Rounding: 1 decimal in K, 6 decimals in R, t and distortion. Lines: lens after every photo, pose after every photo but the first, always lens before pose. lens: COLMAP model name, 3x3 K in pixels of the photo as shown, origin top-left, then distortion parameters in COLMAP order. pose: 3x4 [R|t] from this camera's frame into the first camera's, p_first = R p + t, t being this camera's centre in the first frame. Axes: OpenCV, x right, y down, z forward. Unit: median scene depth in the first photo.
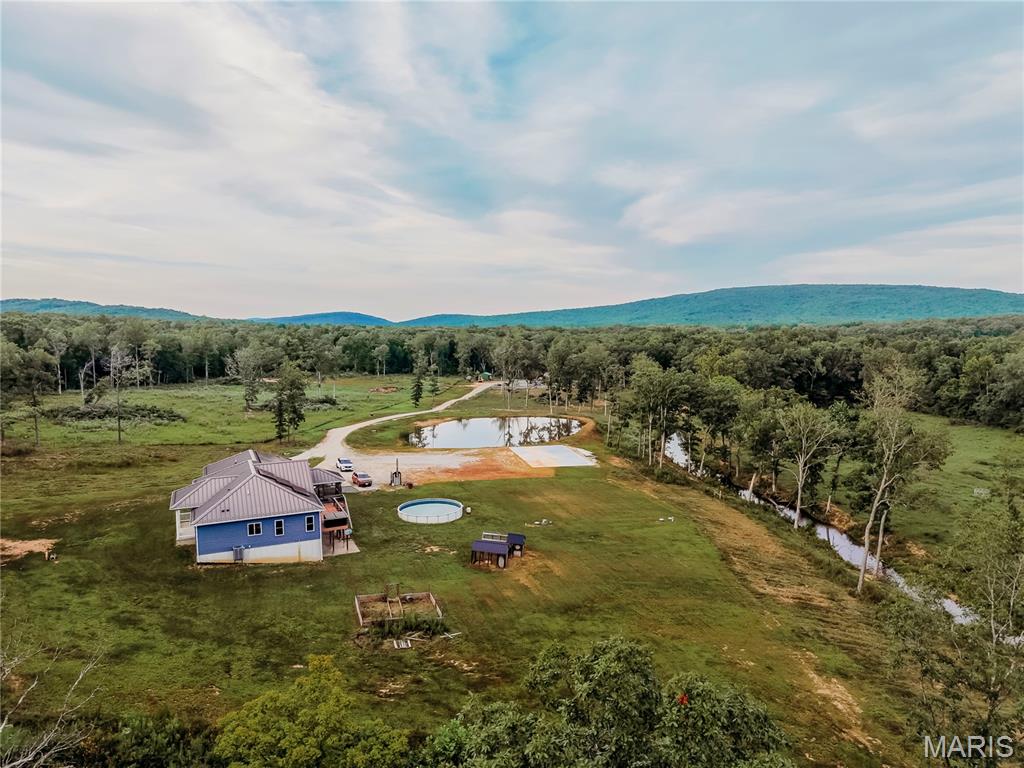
lens RADIAL K [[695.6, 0, 546.8], [0, 695.6, 370.3], [0, 0, 1]] dist [0.047271, -0.007560]
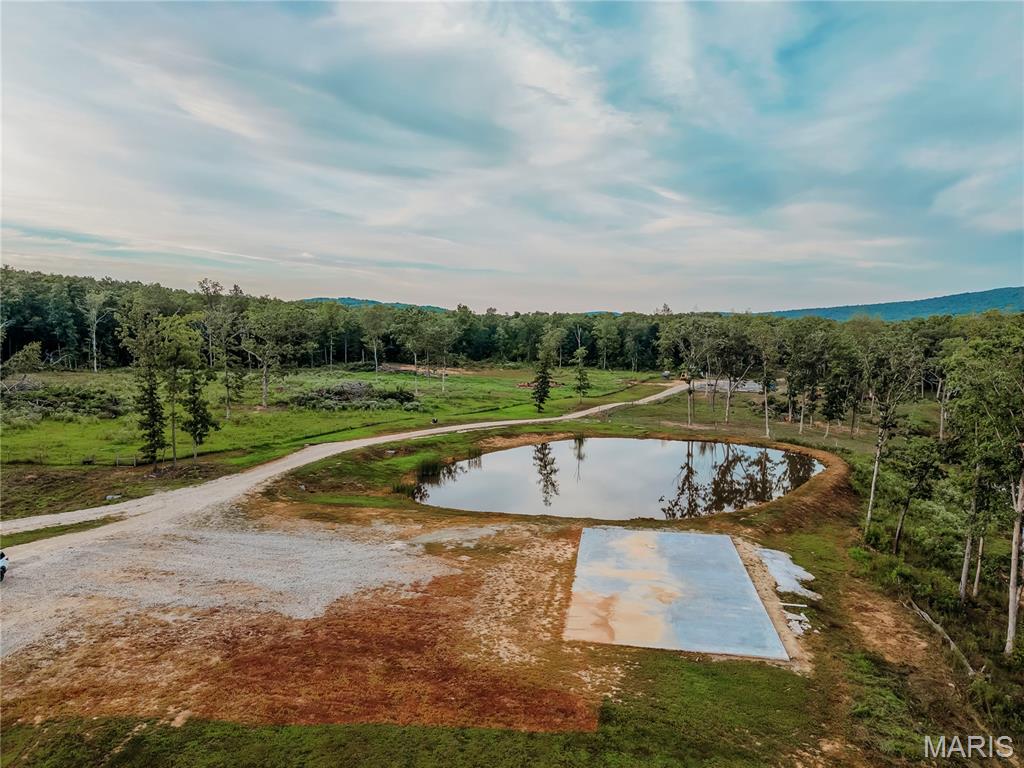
lens RADIAL K [[695.6, 0, 541.5], [0, 695.6, 378.4], [0, 0, 1]] dist [0.047271, -0.007560]
pose [[0.924587, 0.033378, -0.379507, 0.073998], [-0.030688, 0.999443, 0.013138, 0.022053], [0.379734, -0.000501, 0.925096, 0.643076]]
